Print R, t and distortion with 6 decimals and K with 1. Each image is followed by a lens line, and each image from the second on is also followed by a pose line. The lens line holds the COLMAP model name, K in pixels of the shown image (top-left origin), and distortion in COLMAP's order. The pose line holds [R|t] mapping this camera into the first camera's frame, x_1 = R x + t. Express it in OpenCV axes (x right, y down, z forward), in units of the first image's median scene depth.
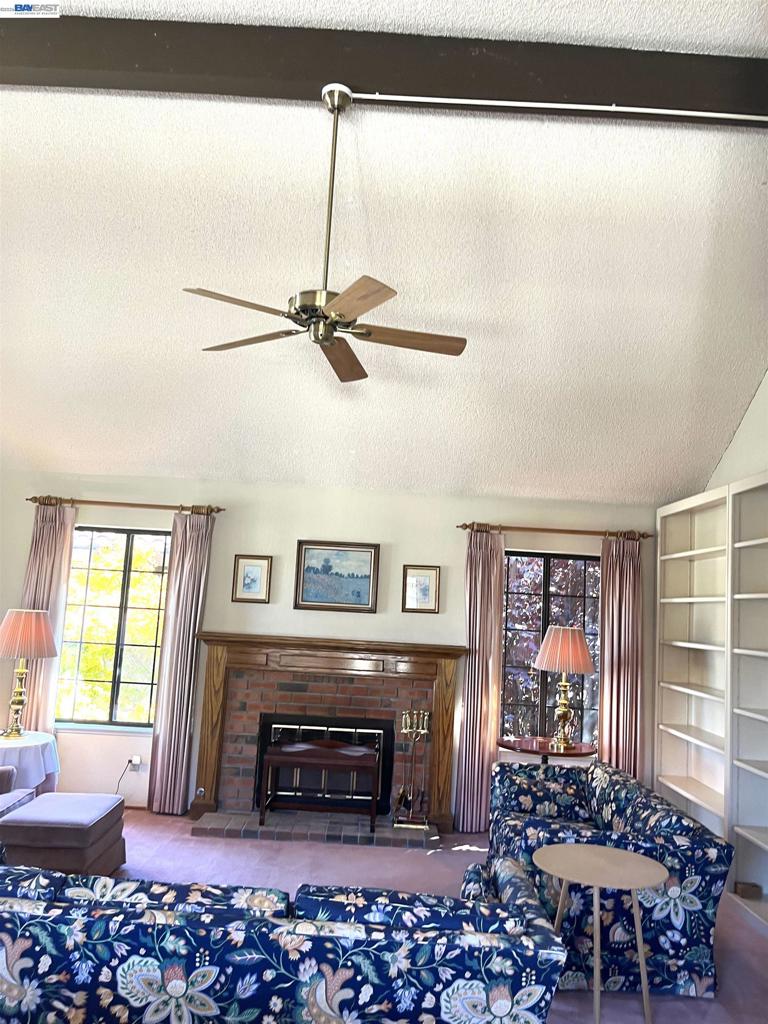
lens RADIAL K [[772.7, 0, 384.4], [0, 772.7, 507.0], [0, 0, 1]] dist [0.053333, -0.071211]
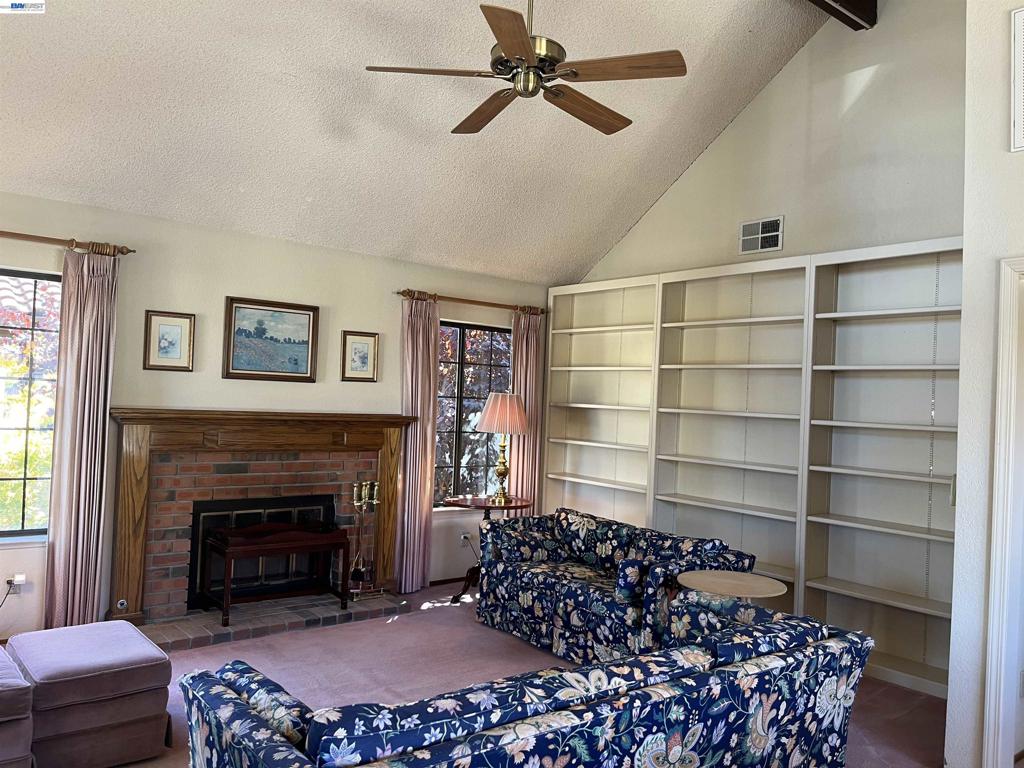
lens RADIAL K [[772.7, 0, 510.8], [0, 772.7, 365.6], [0, 0, 1]] dist [0.053333, -0.071211]
pose [[0.787460, 0.004577, 0.616349, -0.411542], [-0.080211, 0.992230, 0.095111, 0.012756], [-0.611124, -0.124334, 0.781709, 0.153127]]
